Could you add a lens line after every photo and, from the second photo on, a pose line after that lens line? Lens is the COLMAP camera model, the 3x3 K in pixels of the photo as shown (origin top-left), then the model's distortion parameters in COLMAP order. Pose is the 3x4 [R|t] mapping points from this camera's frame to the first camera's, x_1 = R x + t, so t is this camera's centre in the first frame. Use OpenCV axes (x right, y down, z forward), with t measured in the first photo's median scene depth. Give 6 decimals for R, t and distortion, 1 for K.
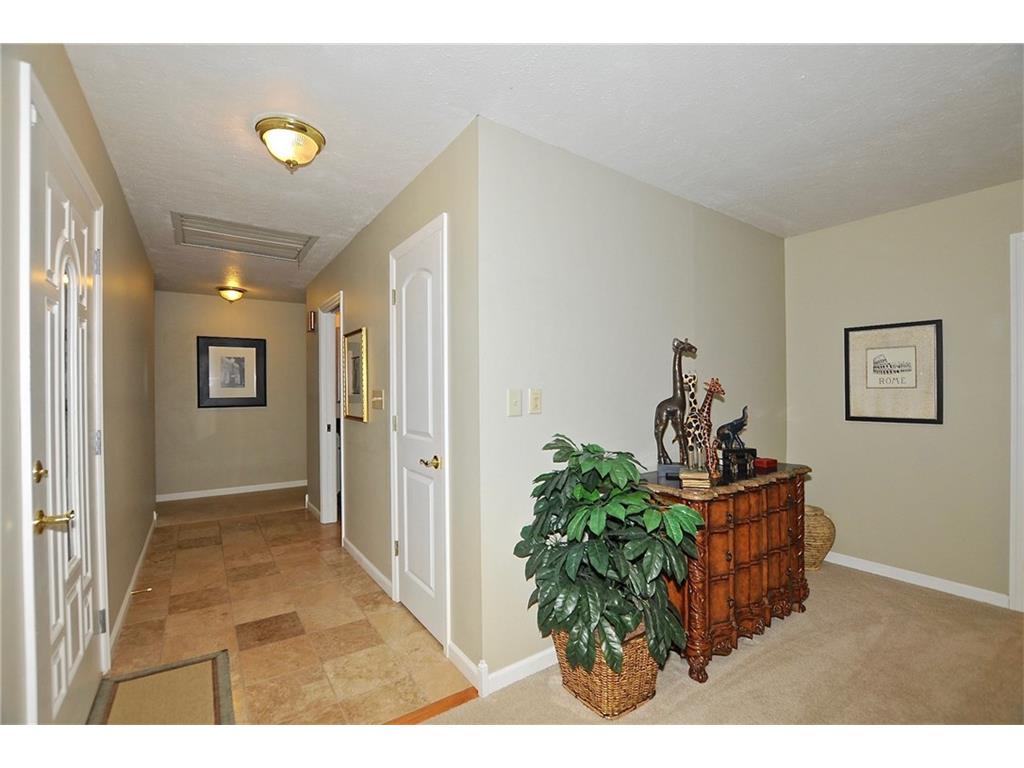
lens RADIAL K [[451.6, 0, 512.1], [0, 451.6, 386.7], [0, 0, 1]] dist [-0.032637, 0.004250]
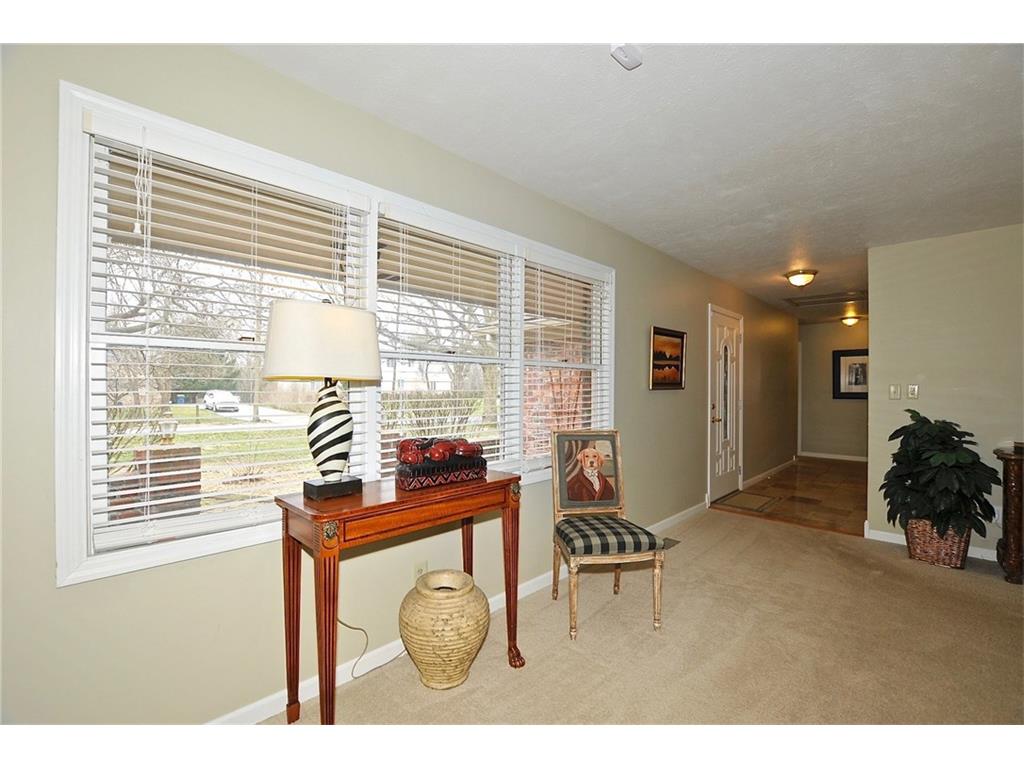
lens RADIAL K [[451.6, 0, 512.8], [0, 451.6, 384.7], [0, 0, 1]] dist [-0.032637, 0.004250]
pose [[0.182302, 0.003871, -0.983235, 0.589138], [-0.001586, 0.999992, 0.003643, -0.003239], [0.983241, 0.000895, 0.182307, -0.348347]]
